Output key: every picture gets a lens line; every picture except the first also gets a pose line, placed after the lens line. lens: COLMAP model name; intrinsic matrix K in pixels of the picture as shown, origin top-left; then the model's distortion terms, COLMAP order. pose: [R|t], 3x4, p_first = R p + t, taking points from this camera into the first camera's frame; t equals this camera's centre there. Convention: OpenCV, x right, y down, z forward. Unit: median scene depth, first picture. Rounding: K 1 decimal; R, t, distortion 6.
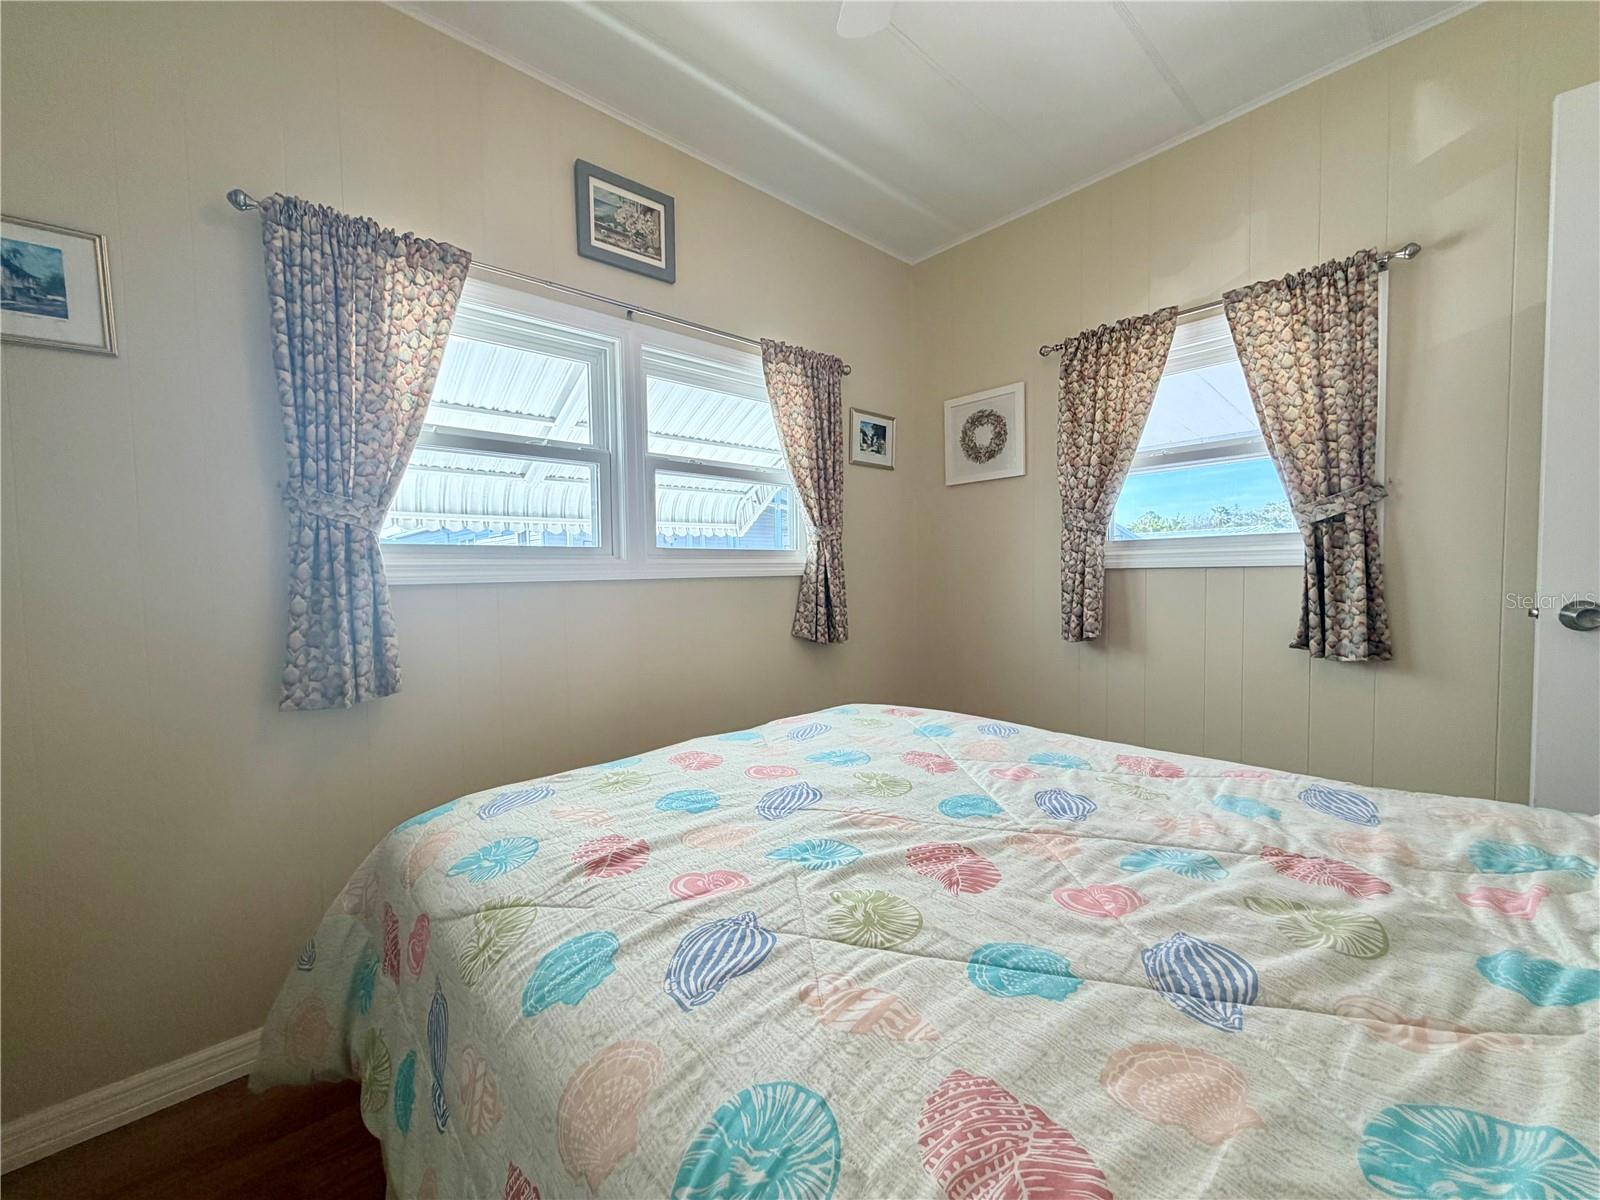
lens RADIAL K [[640.4, 0, 798.5], [0, 640.4, 603.4], [0, 0, 1]] dist [0.002537, 0.000409]
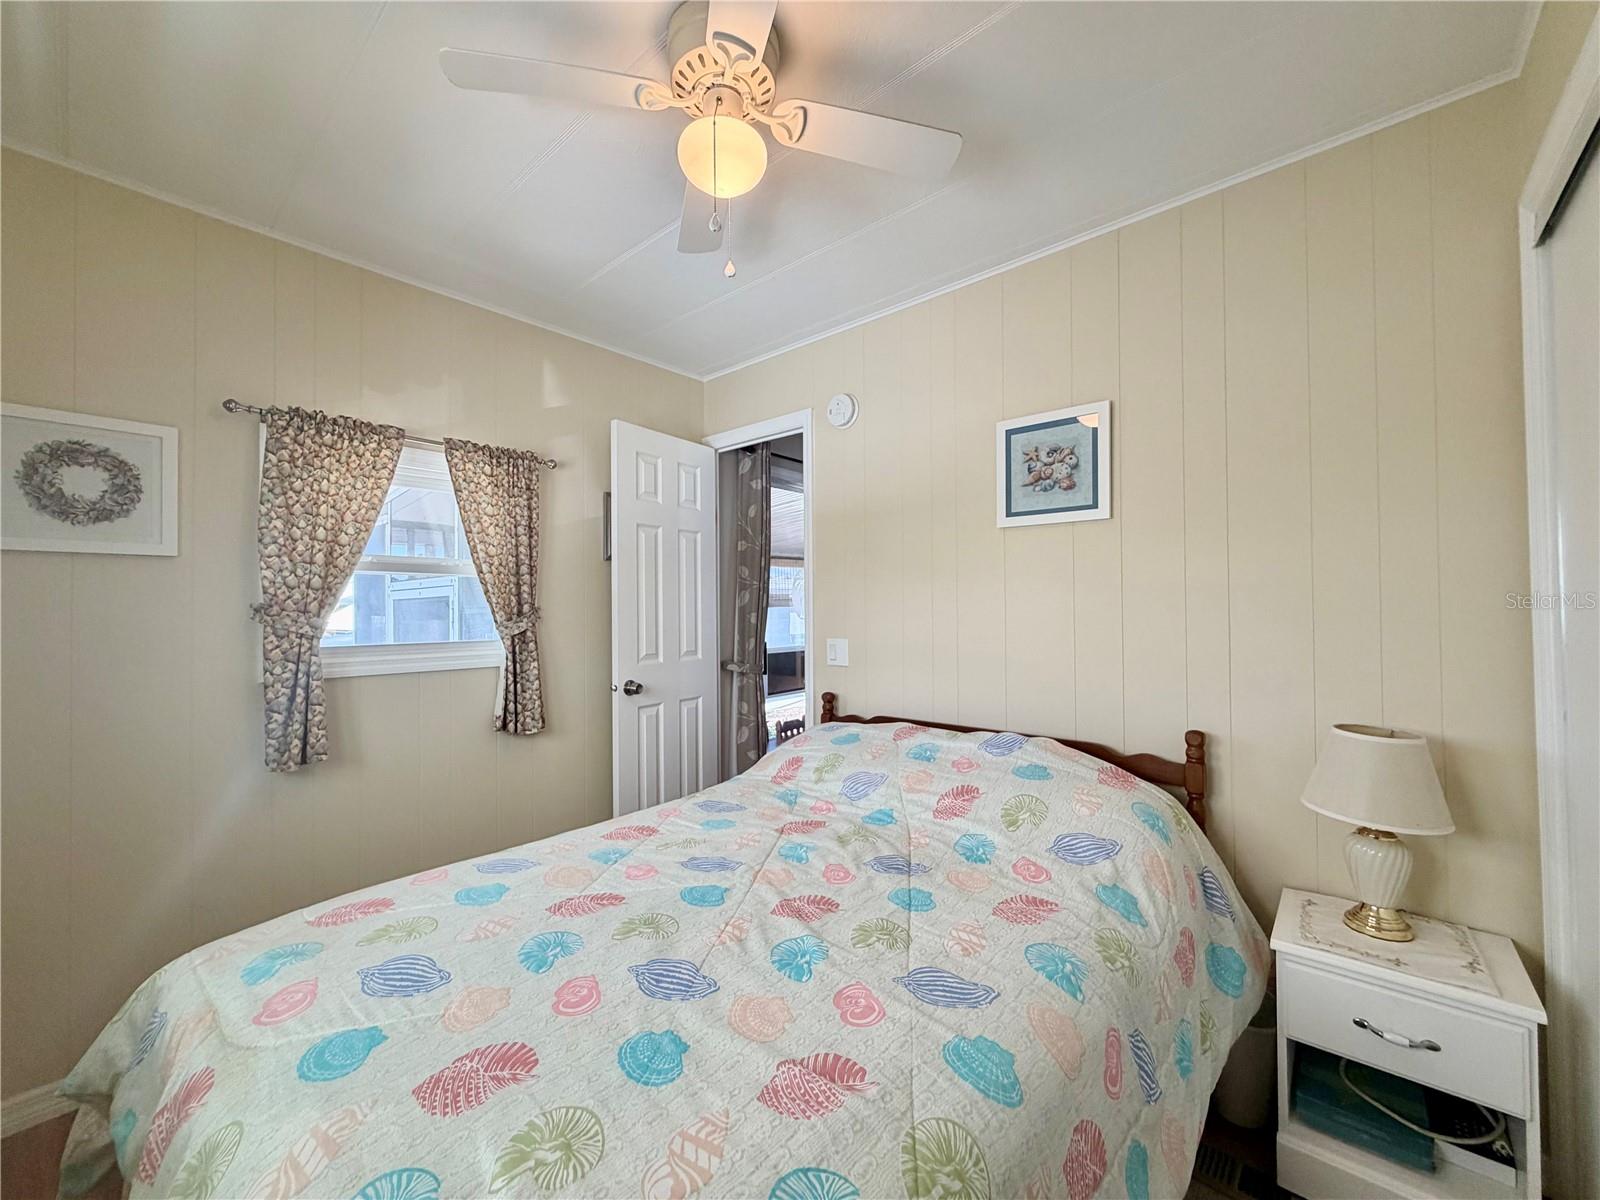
lens RADIAL K [[640.4, 0, 797.9], [0, 640.4, 600.3], [0, 0, 1]] dist [0.002537, 0.000409]
pose [[-0.116021, 0.032691, 0.992709, -0.620717], [0.056168, 0.998075, -0.026304, -0.132781], [-0.991657, 0.052707, -0.117634, 0.567144]]
